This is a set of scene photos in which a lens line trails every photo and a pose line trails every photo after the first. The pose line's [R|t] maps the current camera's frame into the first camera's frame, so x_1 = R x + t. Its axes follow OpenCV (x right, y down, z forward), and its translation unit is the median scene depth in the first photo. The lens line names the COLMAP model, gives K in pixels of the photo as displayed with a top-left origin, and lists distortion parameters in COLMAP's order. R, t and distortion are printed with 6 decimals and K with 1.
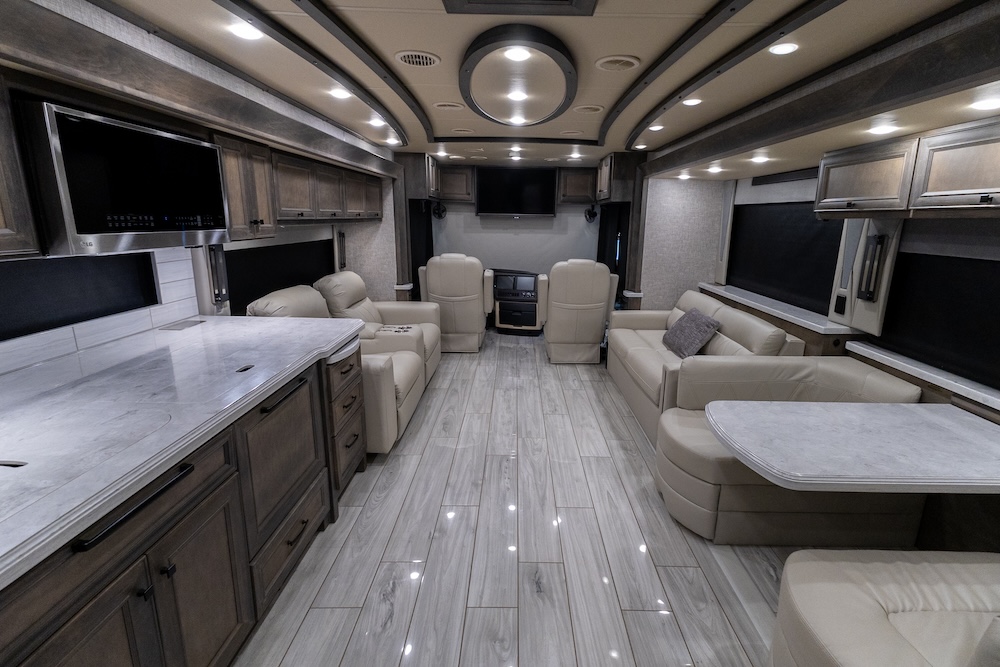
lens RADIAL K [[470.8, 0, 521.7], [0, 470.8, 332.0], [0, 0, 1]] dist [0.019788, -0.000467]
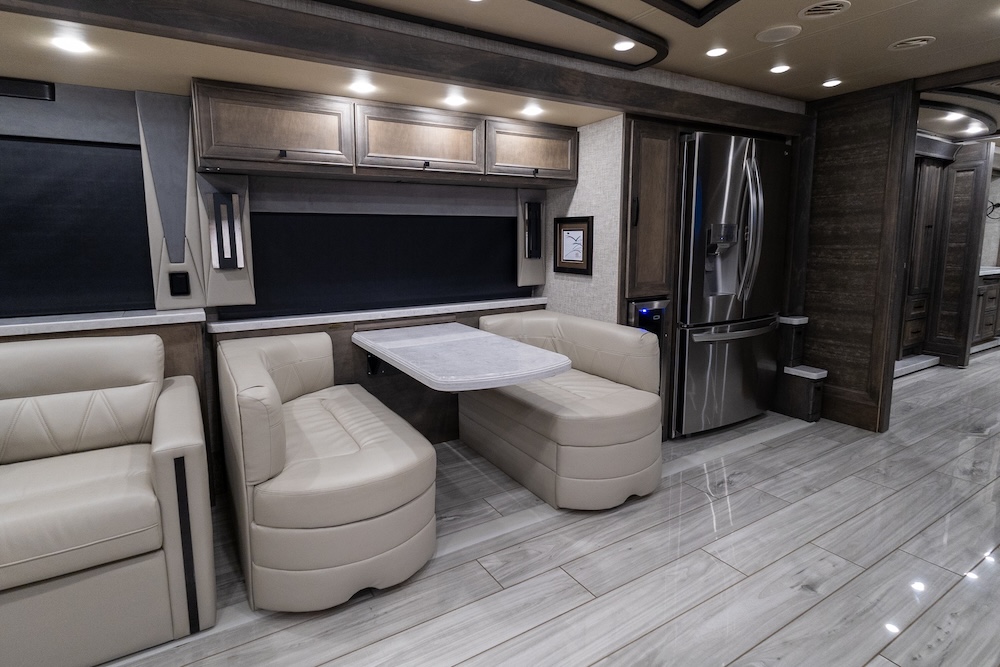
lens RADIAL K [[512.6, 0, 482.2], [0, 512.6, 308.3], [0, 0, 1]] dist [-0.001647, 0.000395]
pose [[-0.500996, -0.130358, 0.855576, -0.310205], [0.202611, 0.943452, 0.262389, -0.151457], [-0.841399, 0.304805, -0.446253, 1.057721]]
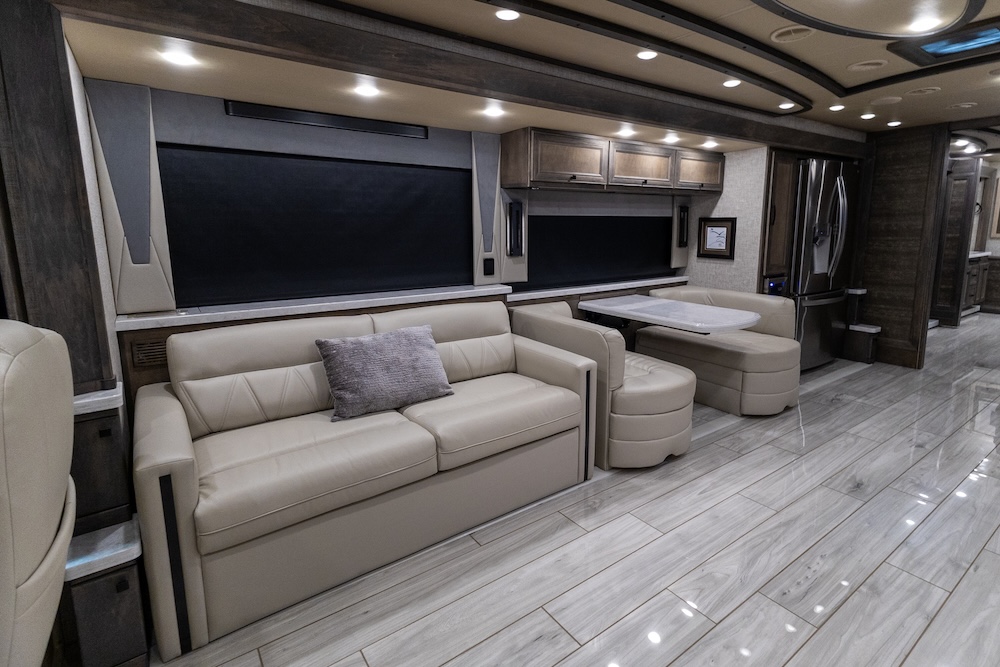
lens RADIAL K [[497.7, 0, 533.6], [0, 497.7, 302.3], [0, 0, 1]] dist [0.023289, -0.000380]
pose [[-0.595347, -0.140937, 0.791011, -0.325393], [0.181728, 0.935363, 0.303433, -0.335991], [-0.782647, 0.324397, -0.531253, 1.688698]]
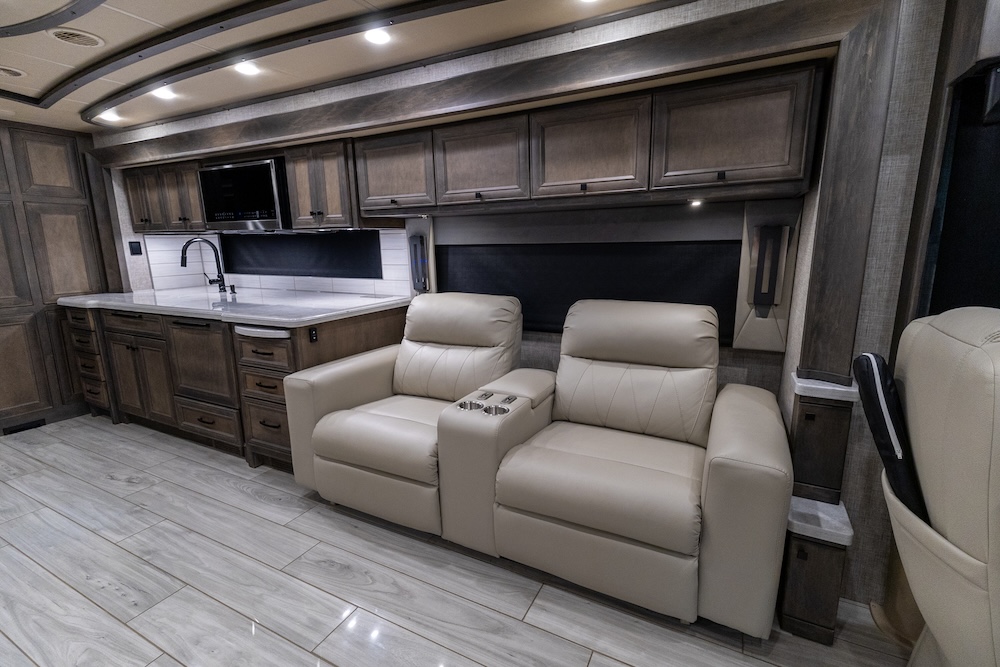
lens RADIAL K [[453.3, 0, 499.6], [0, 453.3, 331.5], [0, 0, 1]] dist [0.028342, -0.010228]
pose [[-0.471934, 0.153868, -0.868103, 0.229014], [-0.205765, 0.938237, 0.278160, -0.330519], [0.857286, 0.309898, -0.411125, 1.764078]]
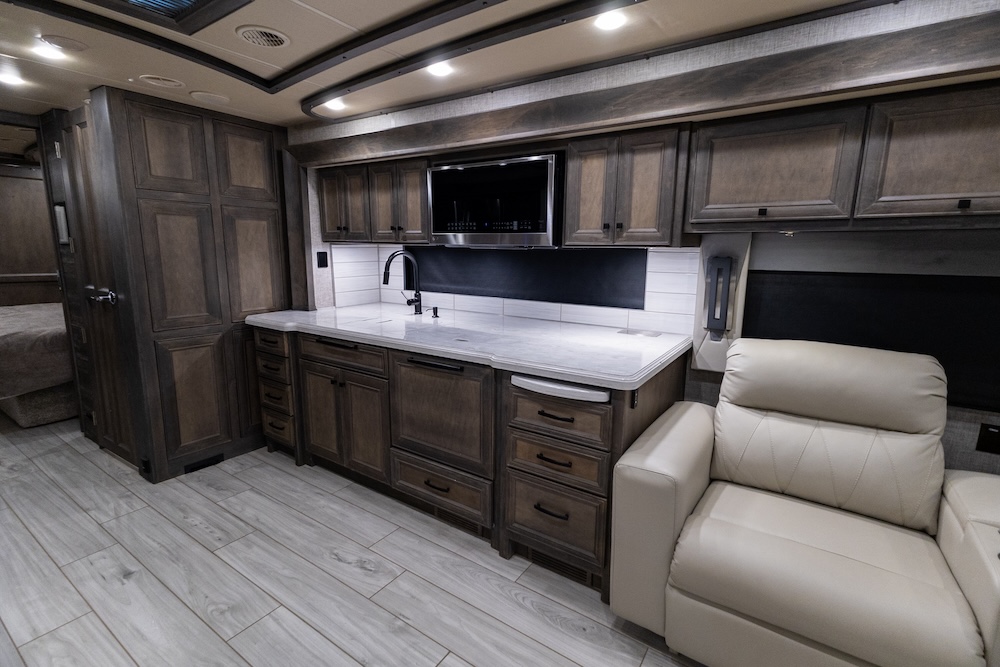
lens RADIAL K [[463.9, 0, 499.5], [0, 463.9, 331.2], [0, 0, 1]] dist [0.022584, 0.000032]
pose [[-0.571893, 0.119367, -0.811597, 0.251032], [-0.215971, 0.932545, 0.289339, -0.230294], [0.791388, 0.340752, -0.507536, 1.211583]]
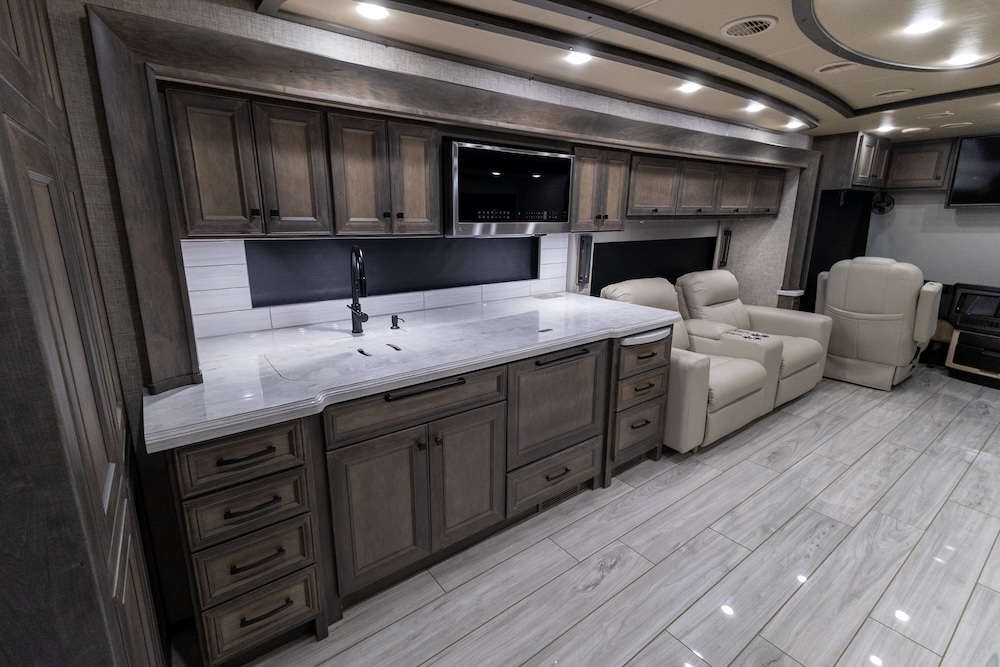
lens RADIAL K [[458.1, 0, 492.5], [0, 458.1, 330.1], [0, 0, 1]] dist [0.022129, -0.000431]
pose [[0.586601, 0.173641, -0.791042, 0.217630], [-0.179509, 0.980327, 0.082074, 0.000701], [0.789731, 0.093854, 0.606231, 0.103391]]
